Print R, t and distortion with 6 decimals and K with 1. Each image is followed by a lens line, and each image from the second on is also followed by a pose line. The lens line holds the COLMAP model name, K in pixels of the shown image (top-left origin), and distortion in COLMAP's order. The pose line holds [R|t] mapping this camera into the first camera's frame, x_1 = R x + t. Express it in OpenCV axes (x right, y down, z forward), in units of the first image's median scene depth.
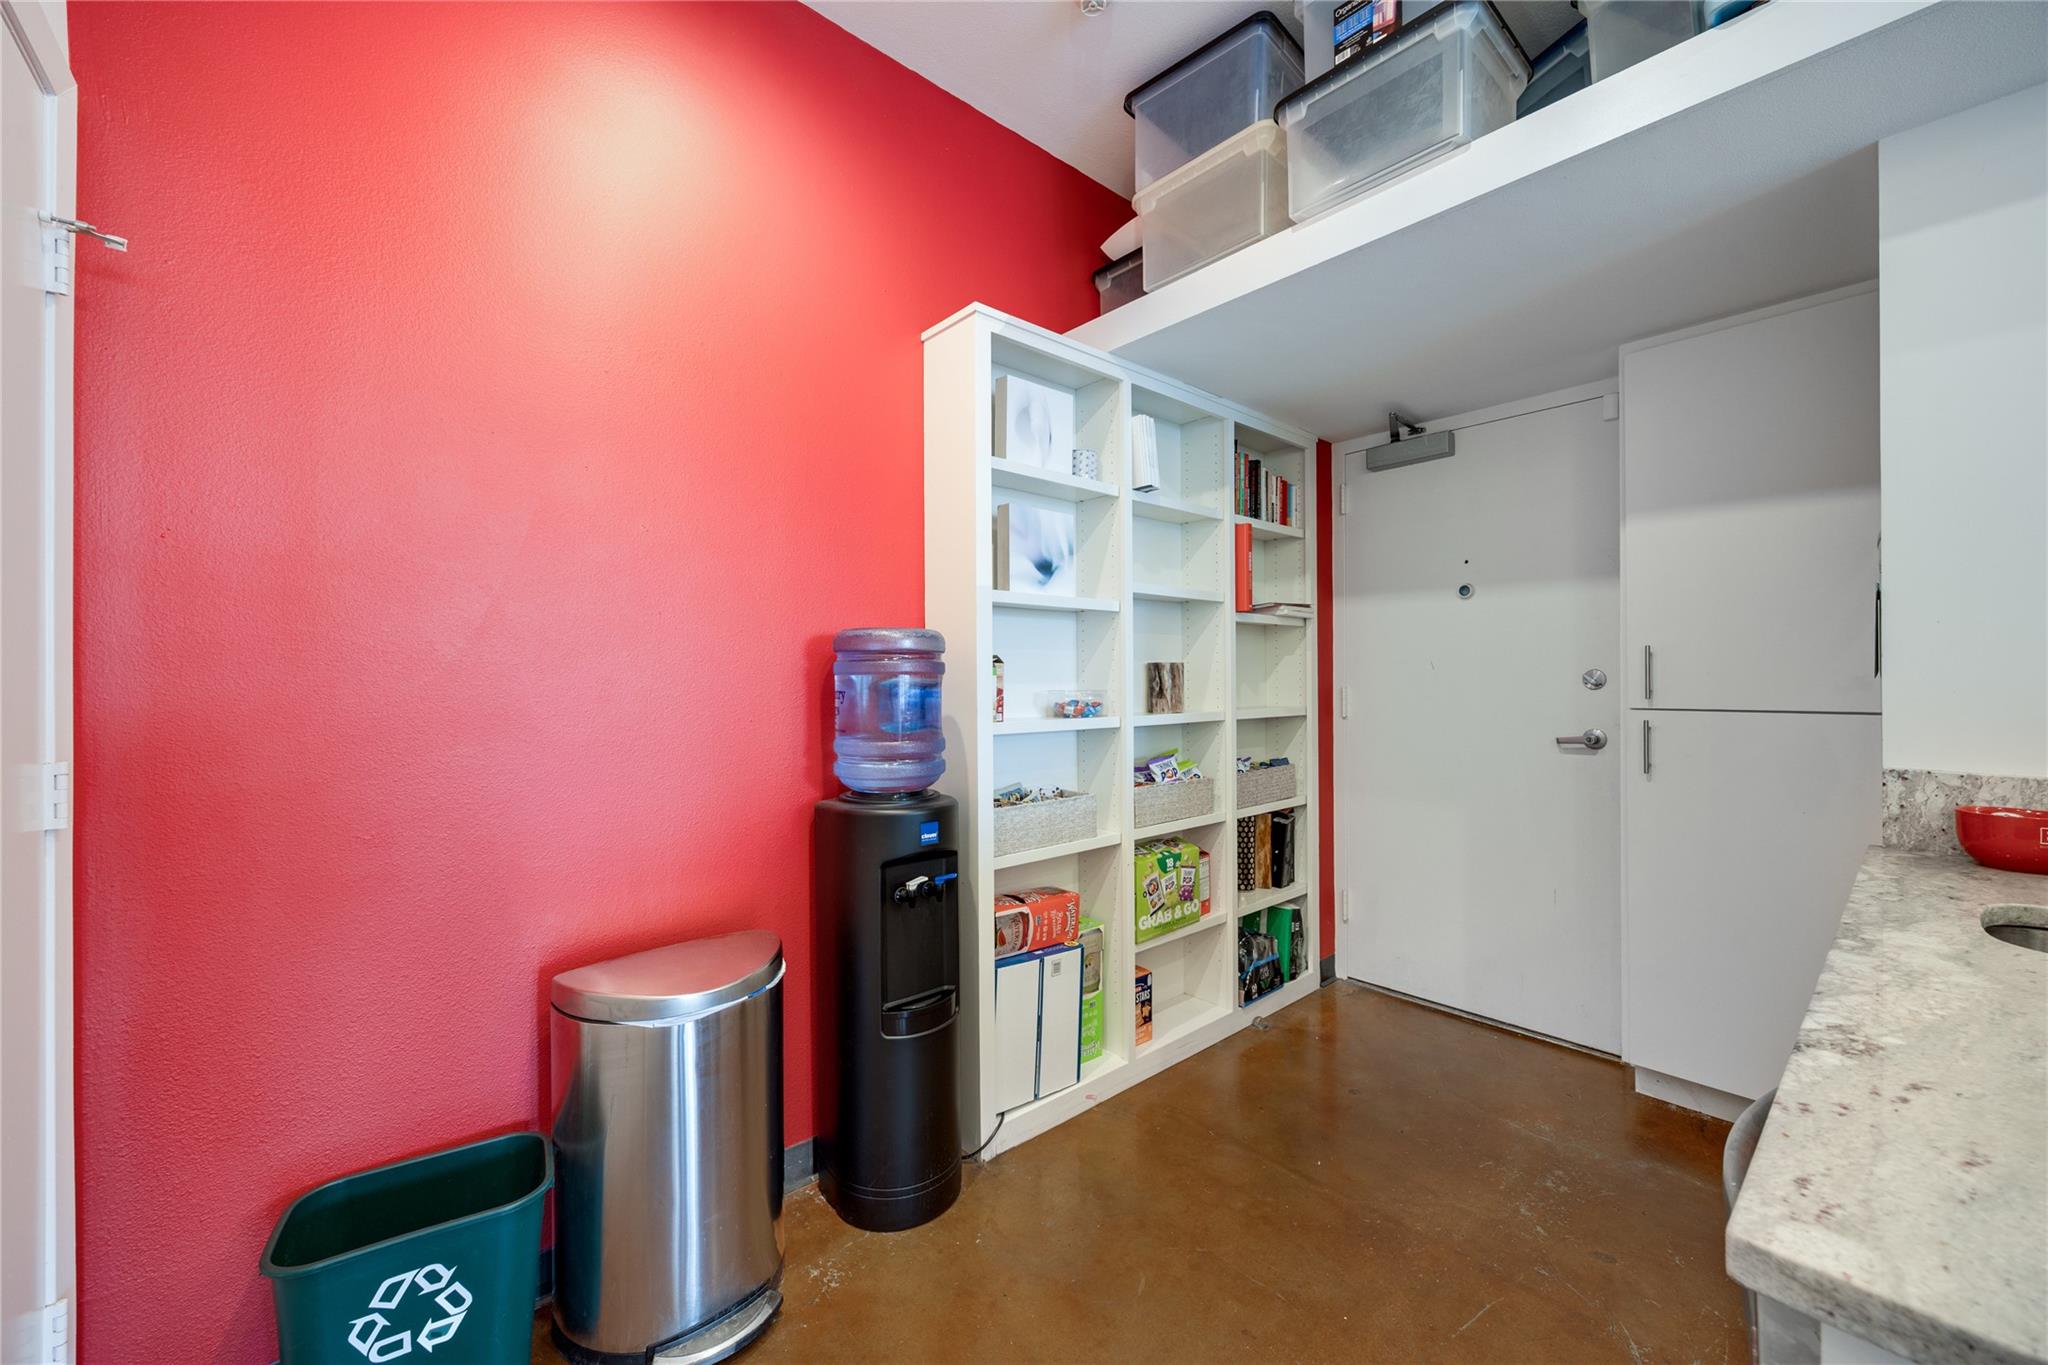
lens RADIAL K [[781.9, 0, 1024.0], [0, 781.9, 682.5], [0, 0, 1]] dist [0.000478, 0.000091]
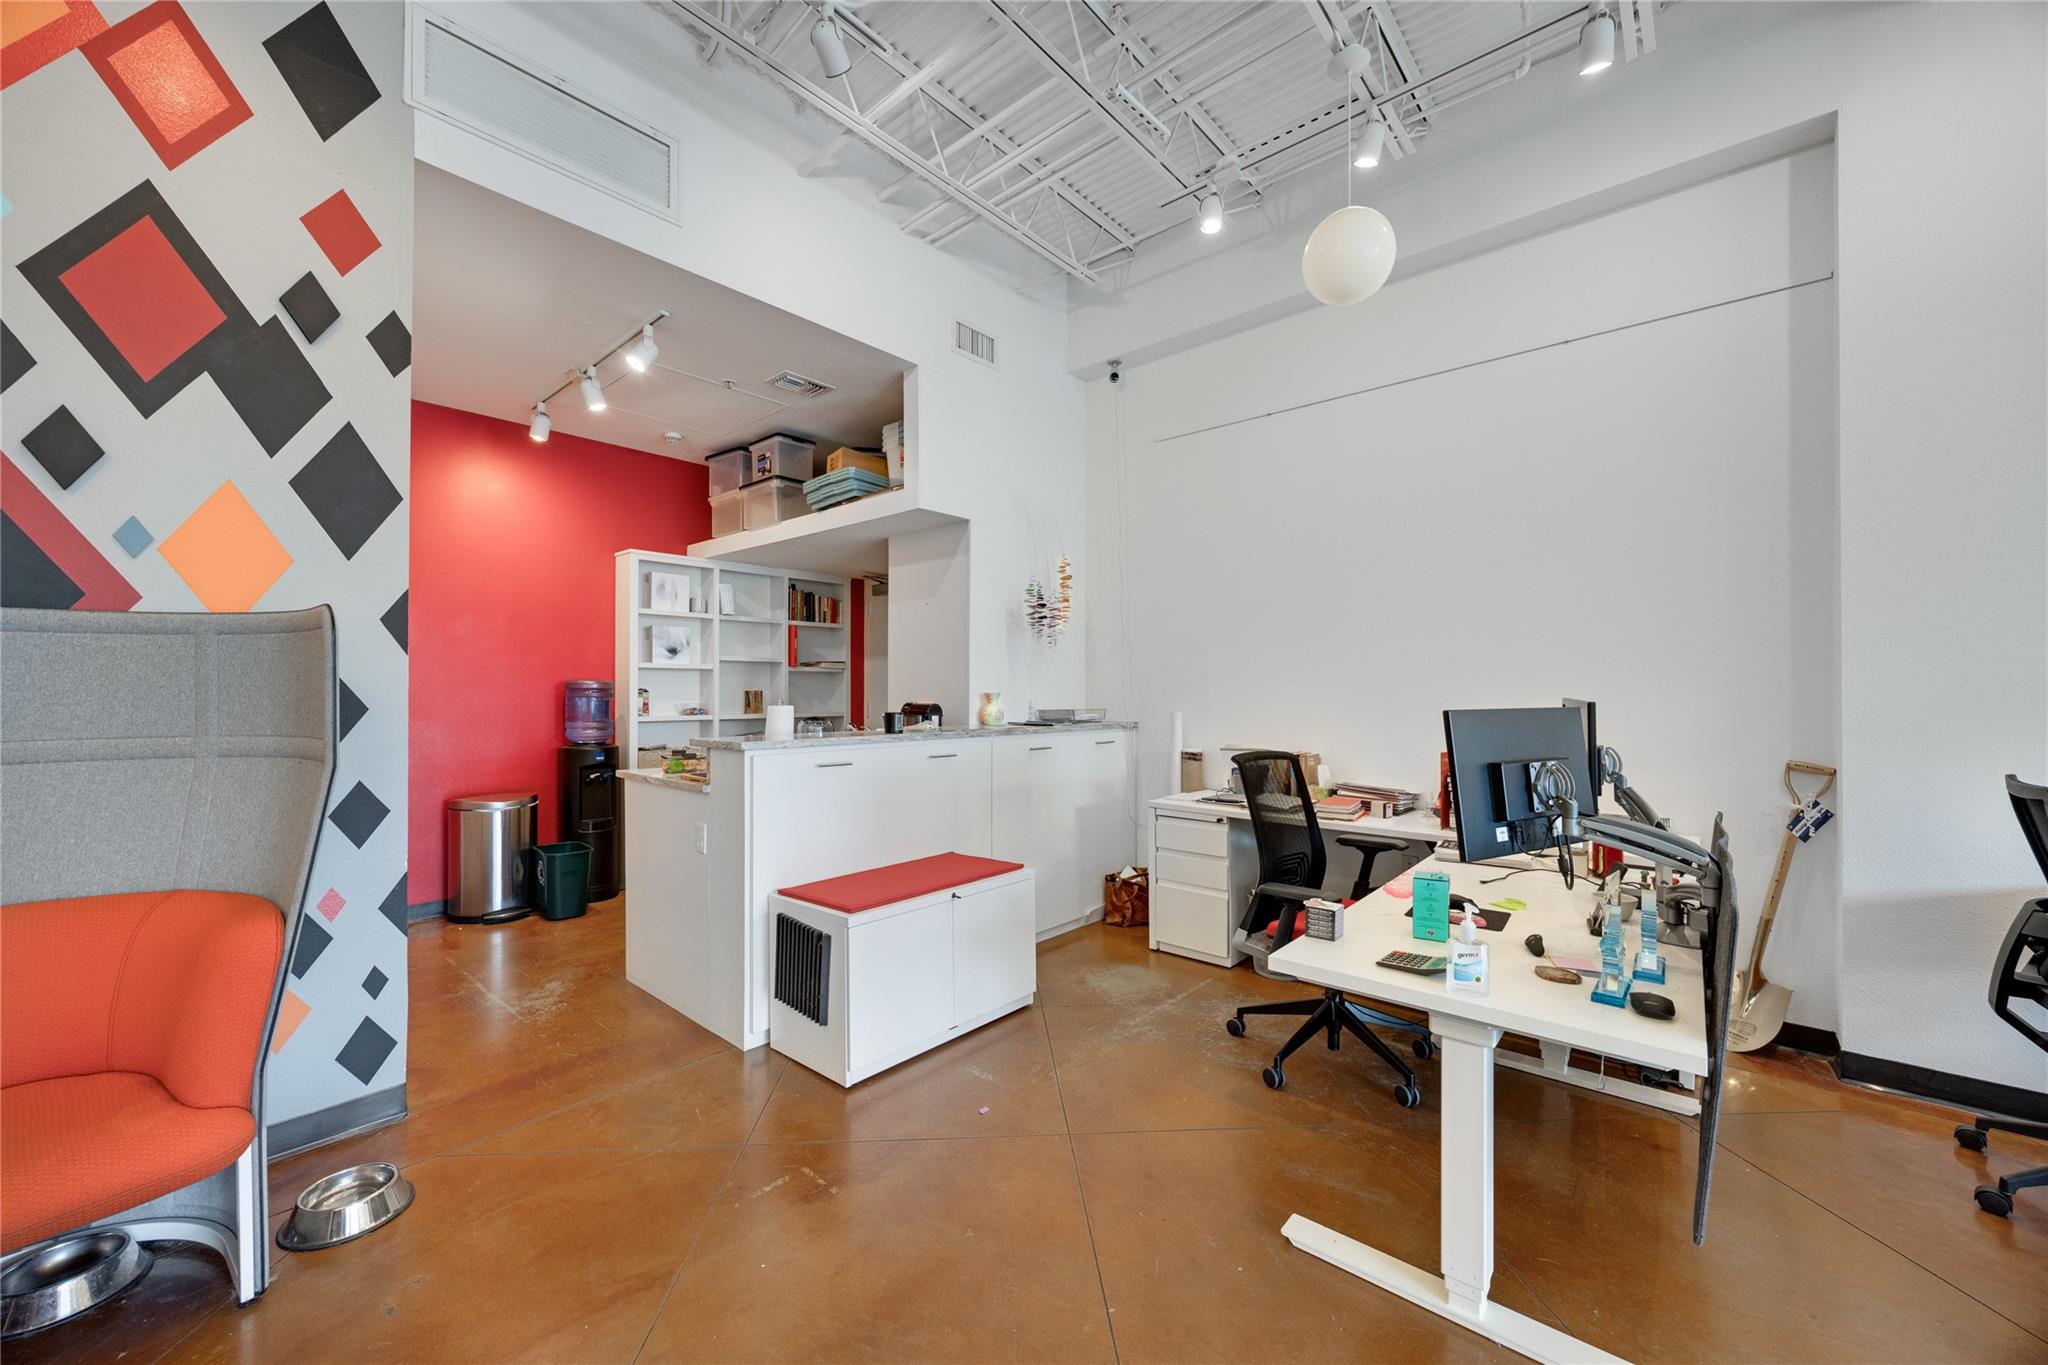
lens RADIAL K [[781.9, 0, 1024.0], [0, 781.9, 682.5], [0, 0, 1]] dist [0.000478, 0.000091]
pose [[0.992604, 0.006038, 0.121247, 0.790942], [-0.004575, 0.999913, -0.012339, -0.027898], [-0.121311, 0.011693, 0.992546, -1.463503]]
